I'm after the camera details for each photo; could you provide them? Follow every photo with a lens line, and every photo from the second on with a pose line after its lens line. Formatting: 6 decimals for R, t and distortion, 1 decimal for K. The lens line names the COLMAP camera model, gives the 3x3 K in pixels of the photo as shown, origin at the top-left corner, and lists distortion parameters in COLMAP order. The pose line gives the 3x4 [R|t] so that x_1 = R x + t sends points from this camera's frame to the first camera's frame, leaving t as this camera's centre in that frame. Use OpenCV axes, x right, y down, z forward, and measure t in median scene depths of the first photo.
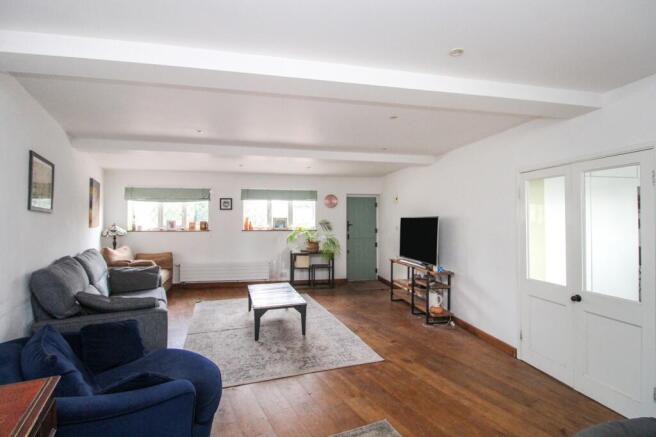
lens RADIAL K [[303.9, 0, 330.4], [0, 303.9, 215.4], [0, 0, 1]] dist [0.000554, -0.000070]
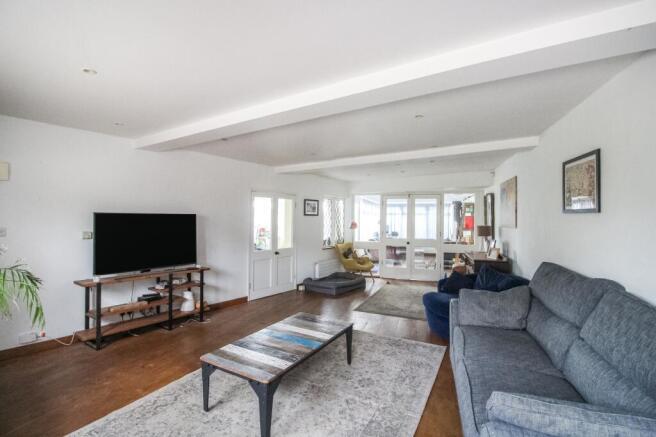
lens RADIAL K [[303.9, 0, 330.4], [0, 303.9, 215.4], [0, 0, 1]] dist [0.000554, -0.000070]
pose [[-0.671338, 0.002823, 0.741146, -0.909824], [-0.021097, 0.999515, -0.022917, 0.028050], [-0.740851, -0.031021, -0.670953, 1.772222]]
